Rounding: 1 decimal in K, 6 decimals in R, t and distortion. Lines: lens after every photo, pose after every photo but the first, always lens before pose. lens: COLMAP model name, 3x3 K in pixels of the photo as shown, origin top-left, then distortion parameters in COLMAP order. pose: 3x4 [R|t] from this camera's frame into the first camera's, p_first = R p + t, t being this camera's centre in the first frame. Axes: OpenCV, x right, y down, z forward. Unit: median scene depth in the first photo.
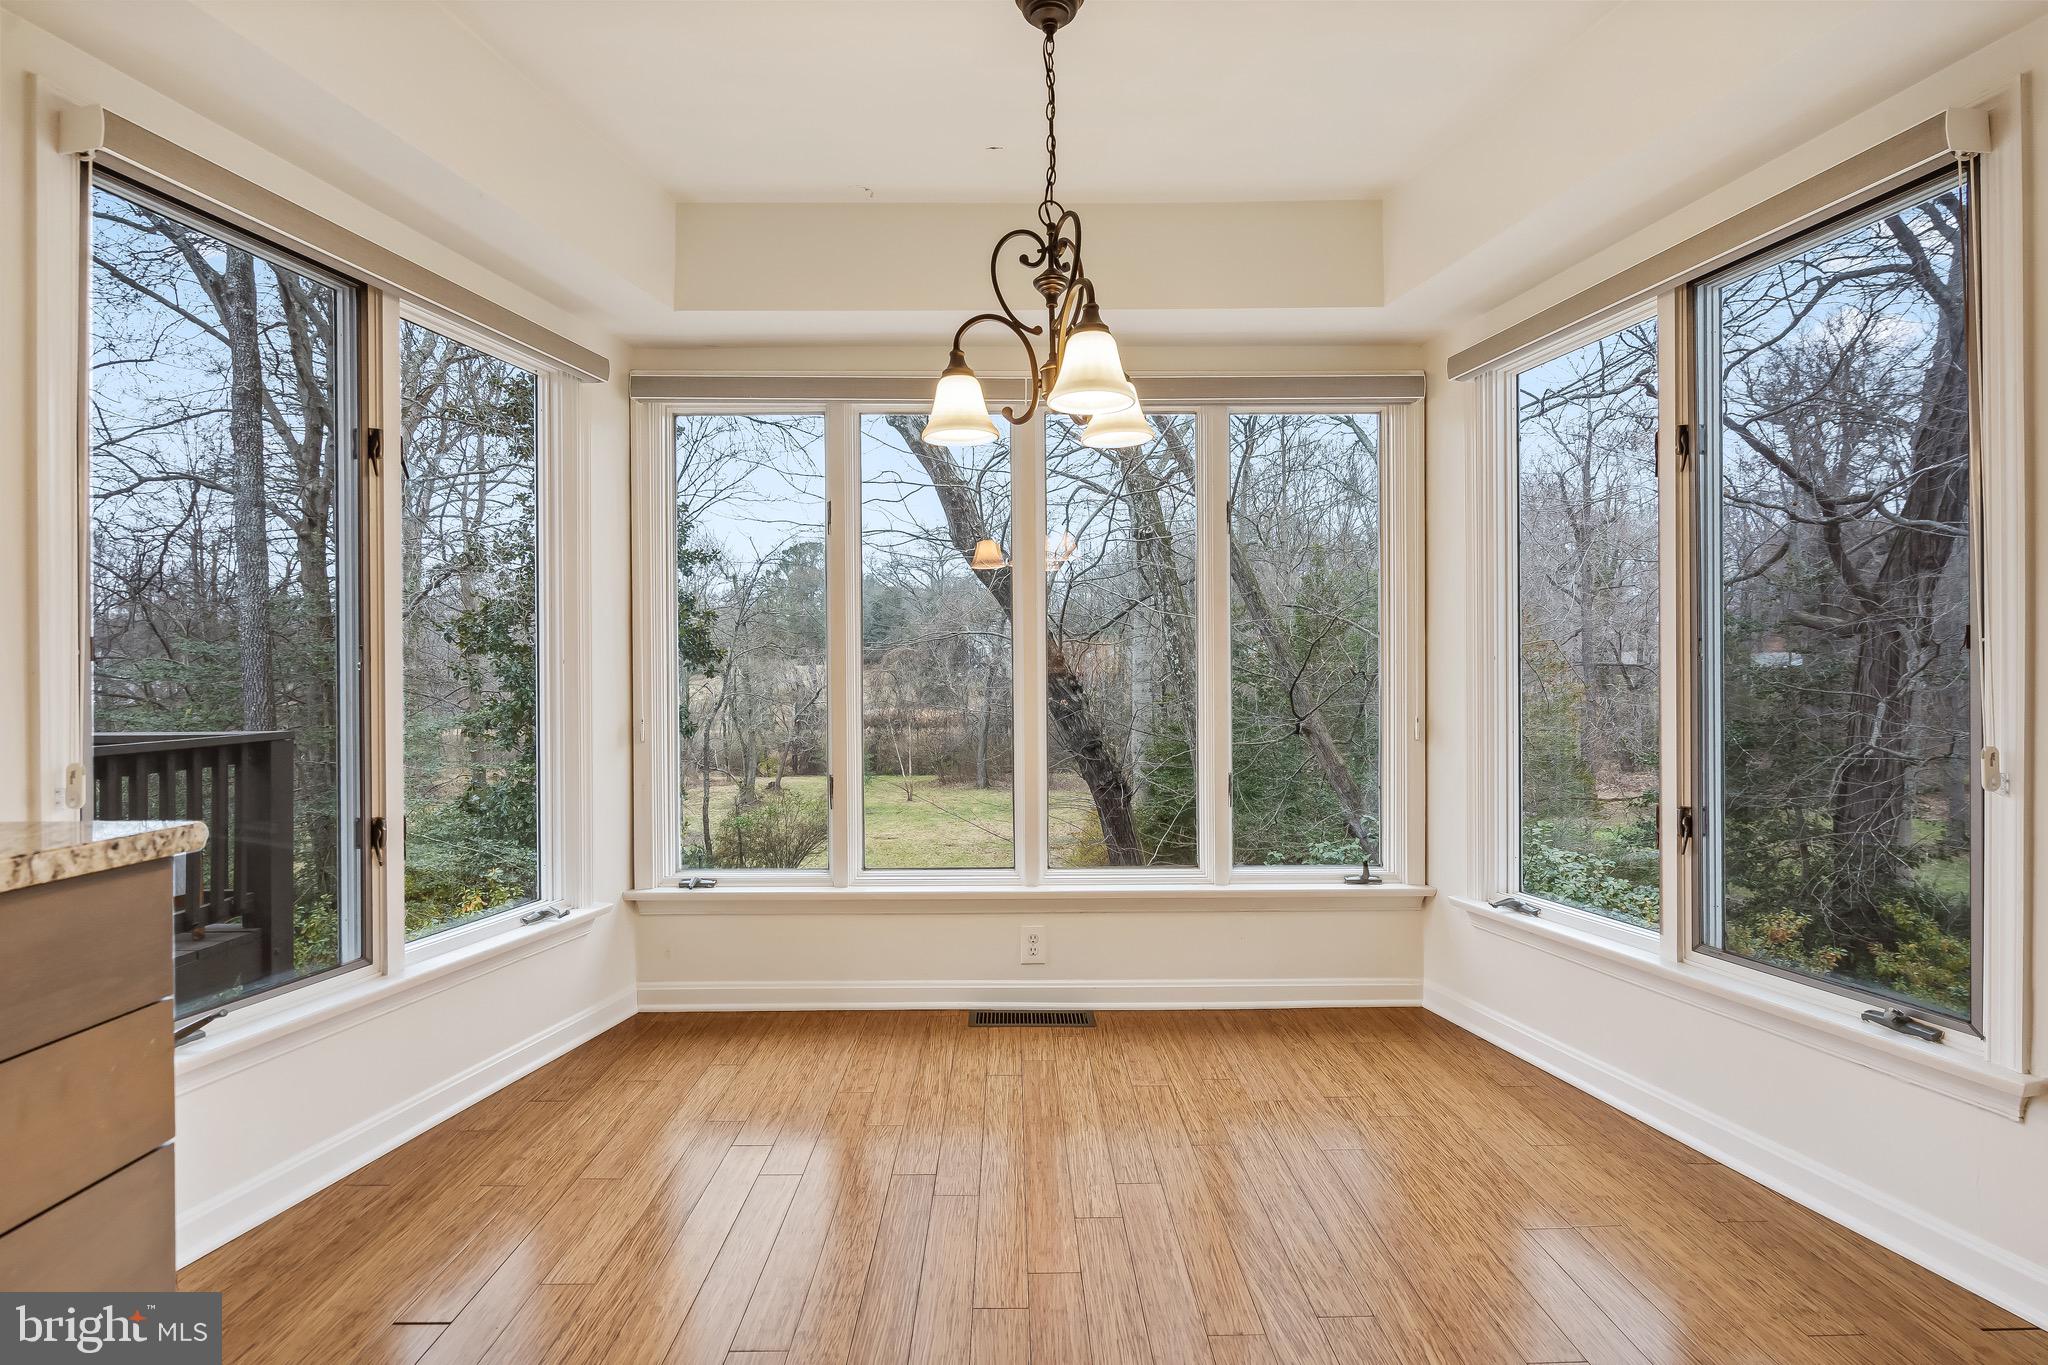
lens RADIAL K [[944.9, 0, 1017.5], [0, 944.9, 683.6], [0, 0, 1]] dist [-0.007350, 0.002611]
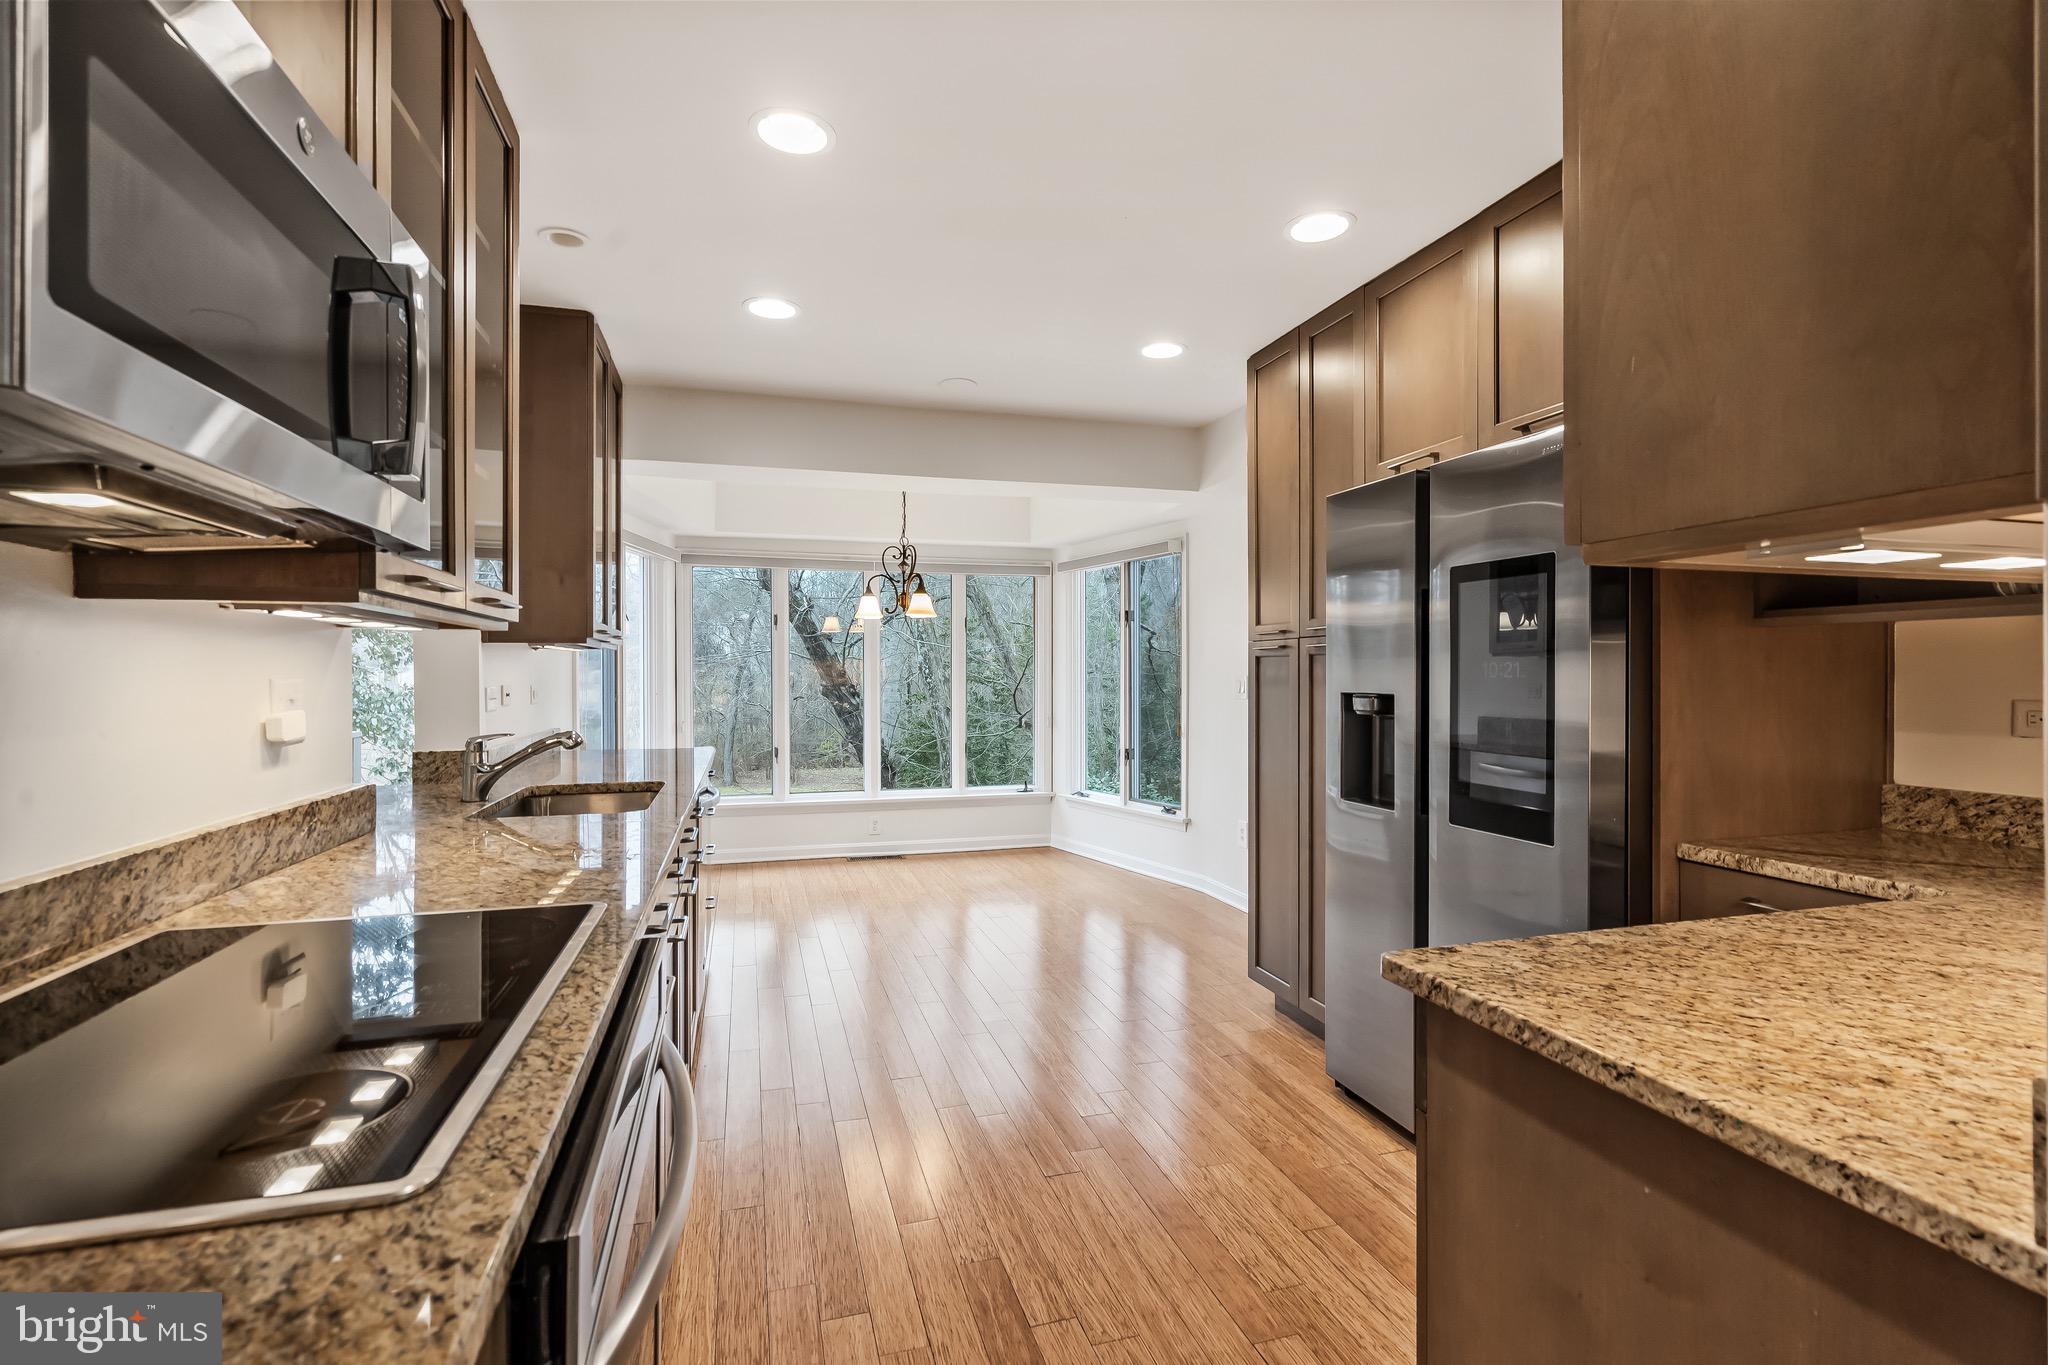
lens RADIAL K [[944.9, 0, 1024.2], [0, 944.9, 680.6], [0, 0, 1]] dist [-0.007350, 0.002611]
pose [[0.961110, 0.000345, 0.276167, -0.260884], [-0.000613, 0.999999, 0.000882, -0.053432], [-0.276167, -0.001017, 0.961109, -1.194345]]
